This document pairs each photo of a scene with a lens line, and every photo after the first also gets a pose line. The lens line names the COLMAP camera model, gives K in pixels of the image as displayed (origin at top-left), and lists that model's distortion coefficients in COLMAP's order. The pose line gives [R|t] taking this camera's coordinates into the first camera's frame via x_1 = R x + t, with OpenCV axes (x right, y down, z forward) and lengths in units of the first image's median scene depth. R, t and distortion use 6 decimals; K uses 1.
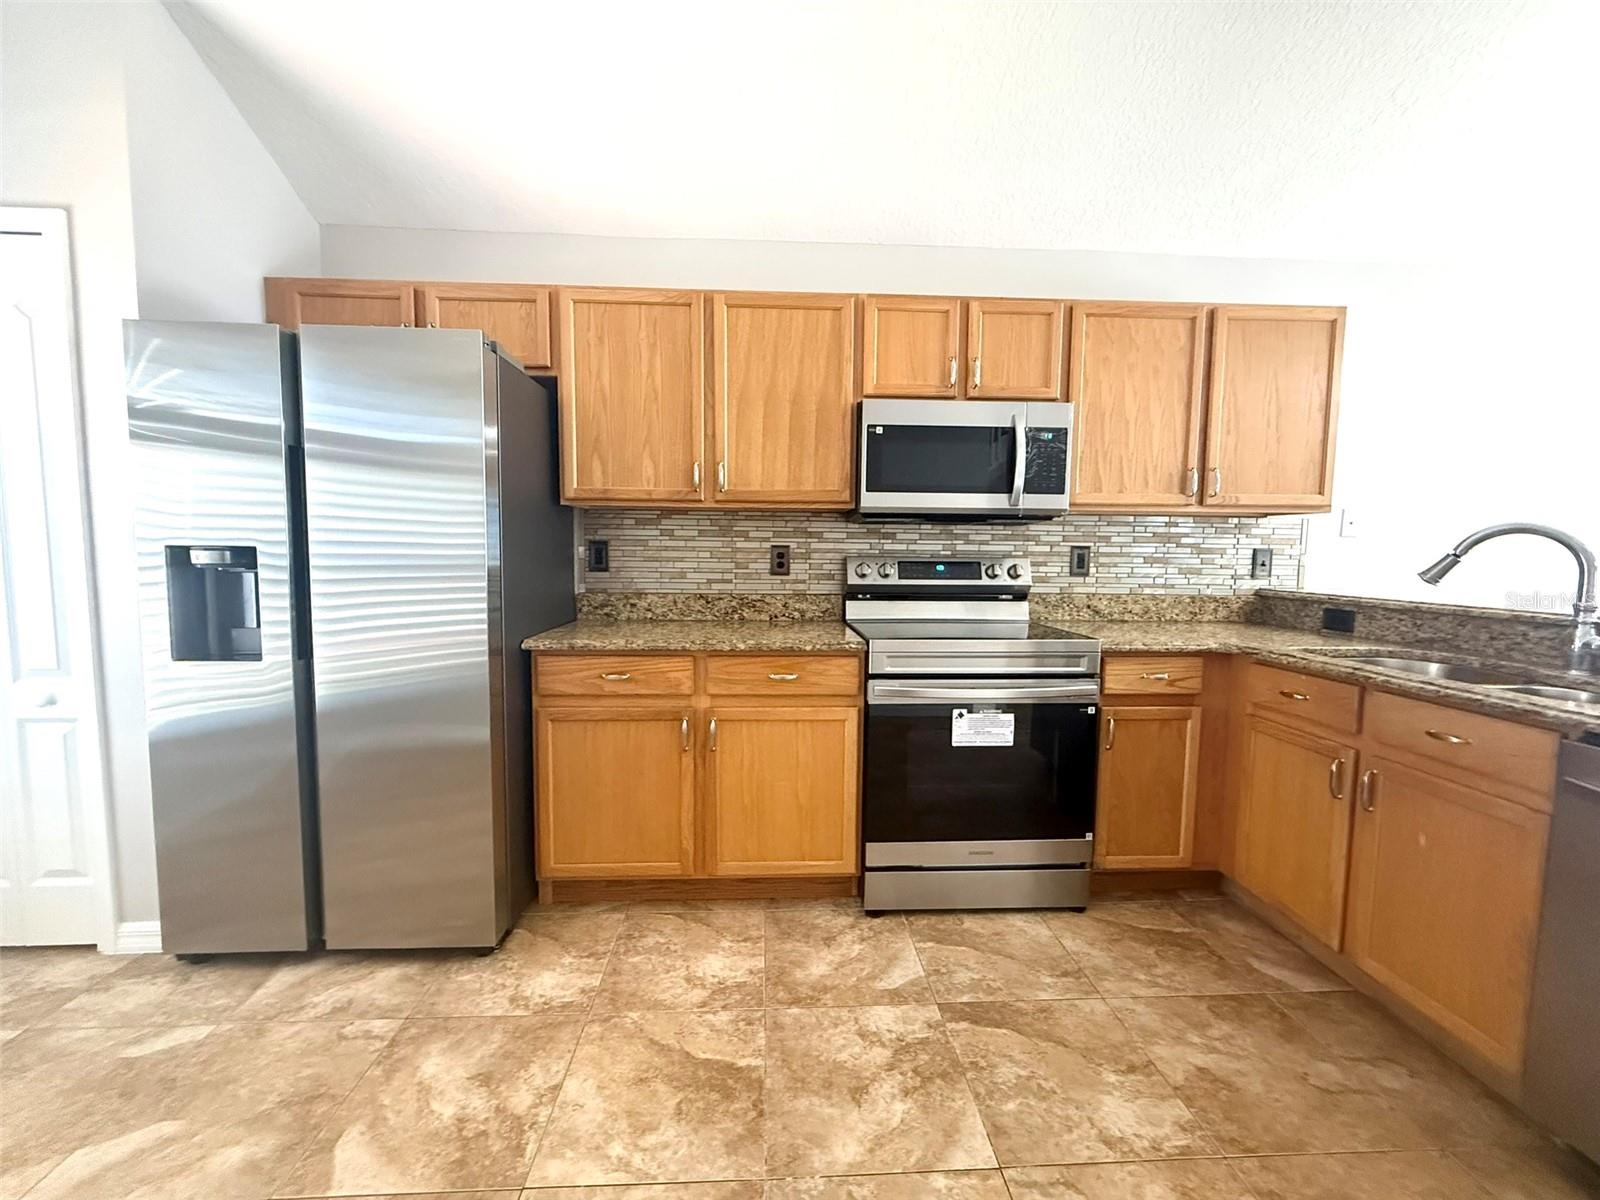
lens RADIAL K [[638.1, 0, 794.7], [0, 638.1, 600.8], [0, 0, 1]] dist [0.000000, 0.000219]
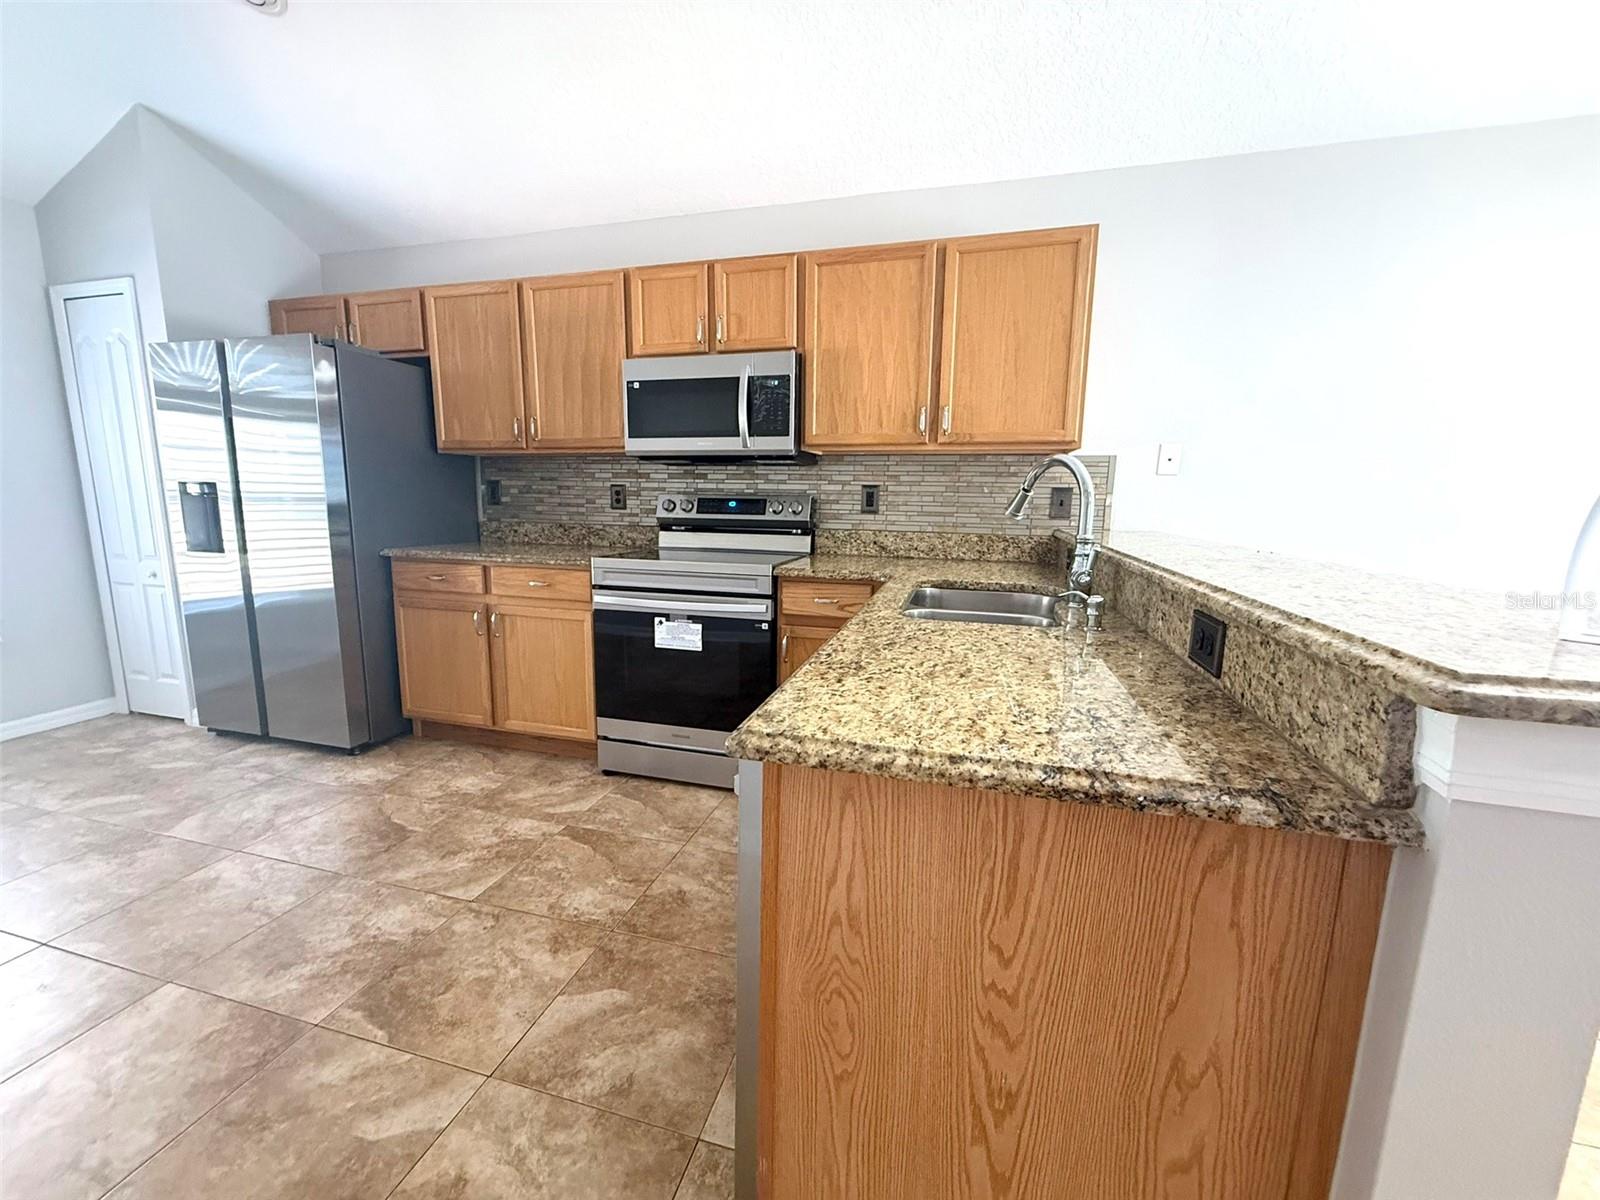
lens RADIAL K [[638.1, 0, 794.7], [0, 638.1, 600.8], [0, 0, 1]] dist [0.000000, 0.000219]
pose [[0.948575, 0.055444, -0.311659, 0.811041], [-0.031366, 0.996159, 0.081752, 0.027886], [0.314995, -0.067772, 0.946671, -0.066092]]
